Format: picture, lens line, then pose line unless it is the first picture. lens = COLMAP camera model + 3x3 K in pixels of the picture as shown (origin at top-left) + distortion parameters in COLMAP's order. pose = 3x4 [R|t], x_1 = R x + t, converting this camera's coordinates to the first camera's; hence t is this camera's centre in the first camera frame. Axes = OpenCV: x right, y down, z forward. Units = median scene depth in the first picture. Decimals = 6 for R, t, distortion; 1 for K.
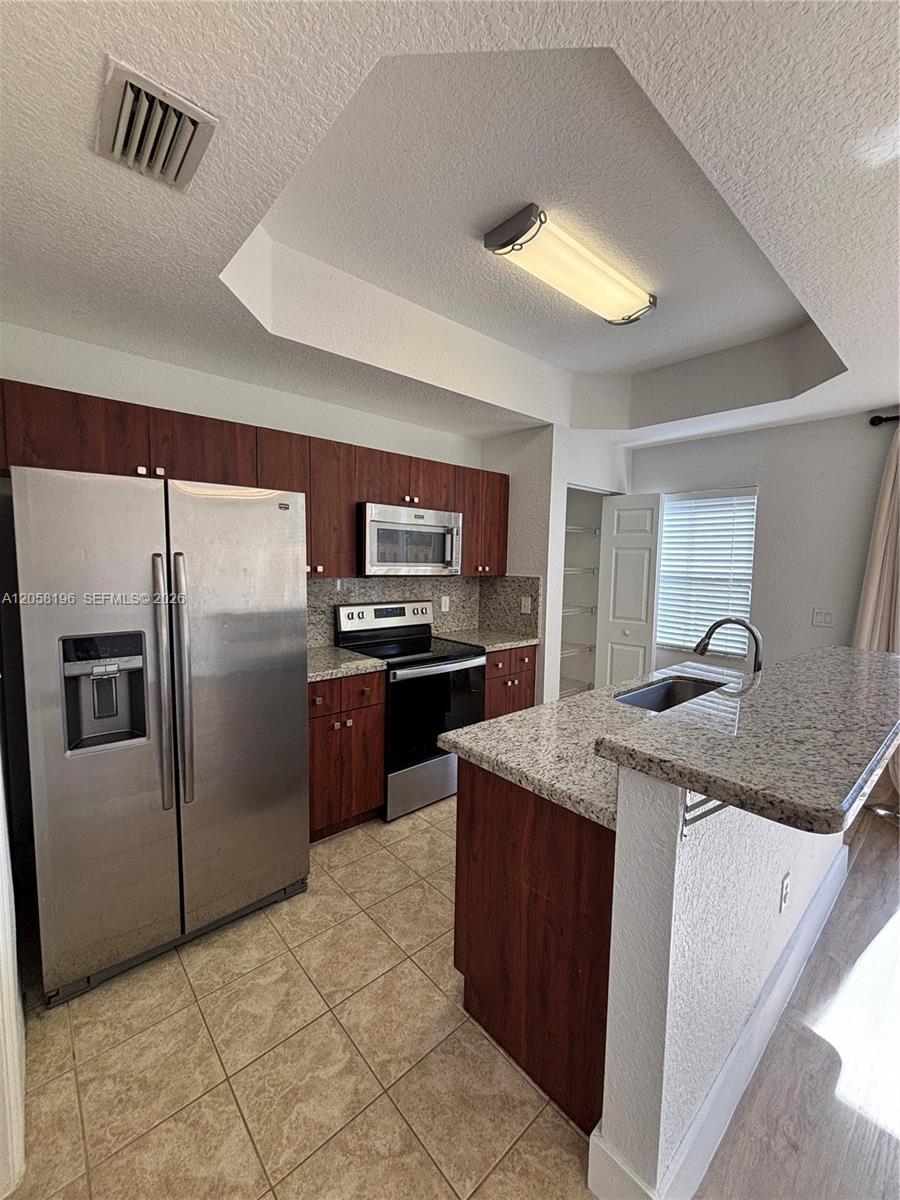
lens RADIAL K [[483.4, 0, 456.0], [0, 483.4, 596.9], [0, 0, 1]] dist [-0.016143, 0.000038]
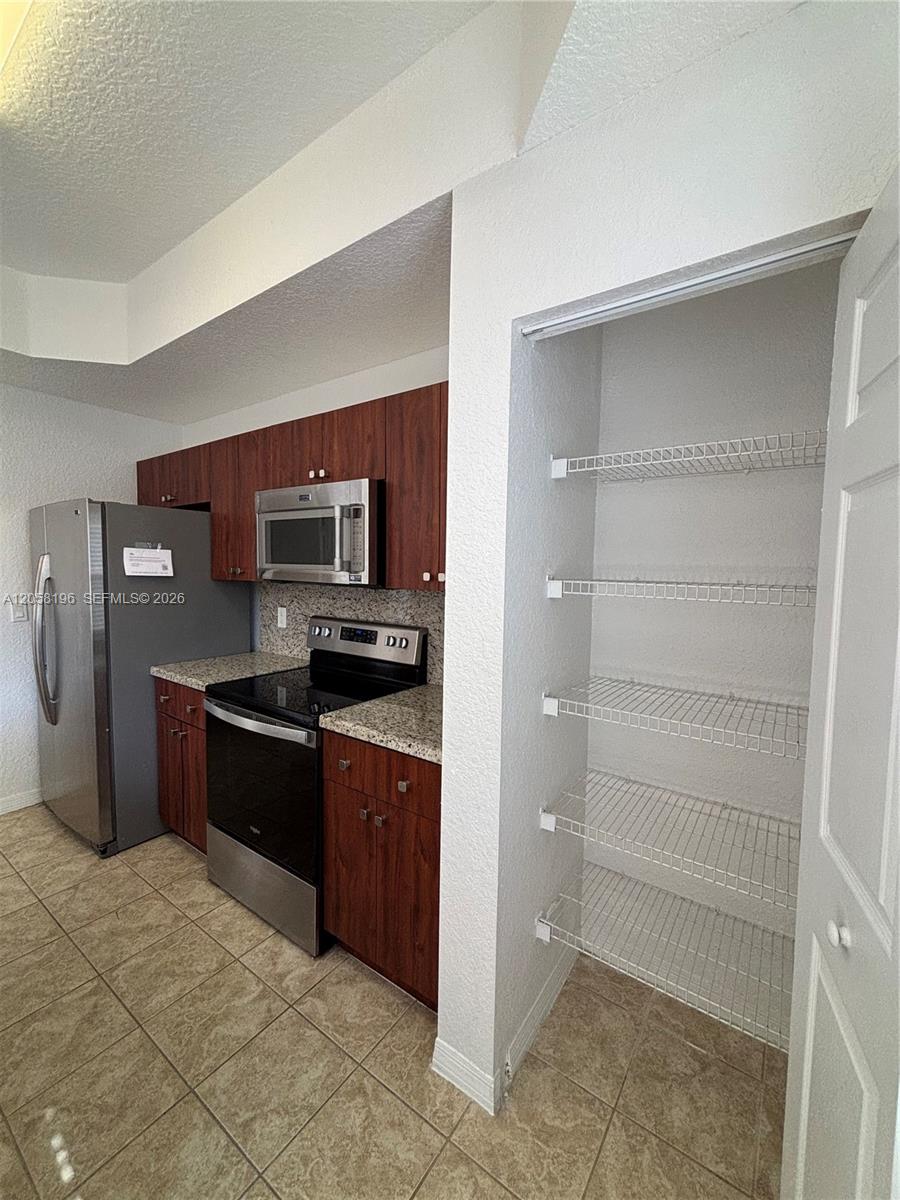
lens RADIAL K [[483.4, 0, 456.0], [0, 483.4, 596.9], [0, 0, 1]] dist [-0.016143, 0.000038]
pose [[0.232758, 0.043176, -0.971576, 0.609745], [-0.094896, 0.995255, 0.021495, -0.055704], [0.967894, 0.087195, 0.235751, 0.992402]]
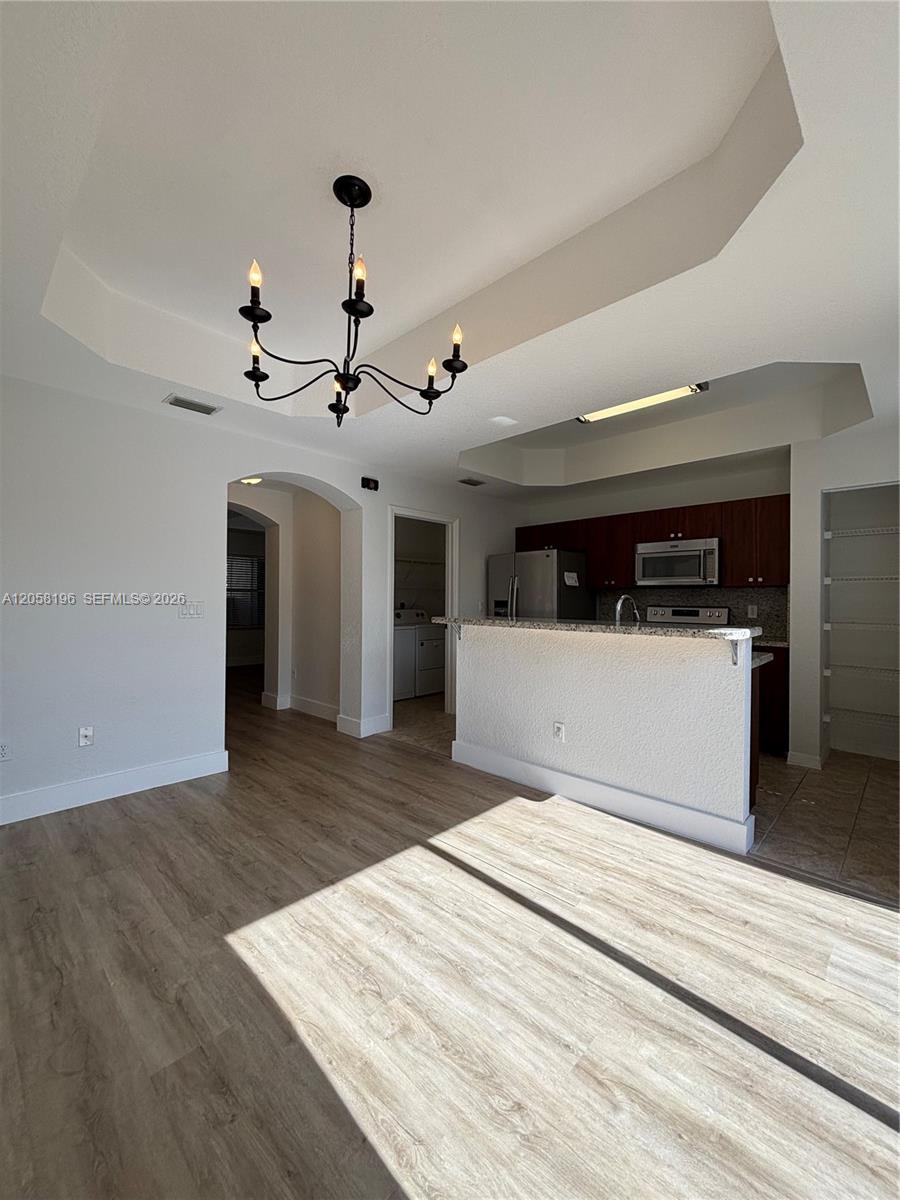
lens RADIAL K [[483.4, 0, 456.0], [0, 483.4, 596.9], [0, 0, 1]] dist [-0.016143, 0.000038]
pose [[0.082646, -0.027585, -0.996197, 1.274157], [-0.087539, 0.995552, -0.034829, 0.096712], [0.992727, 0.090084, 0.079864, 0.204800]]
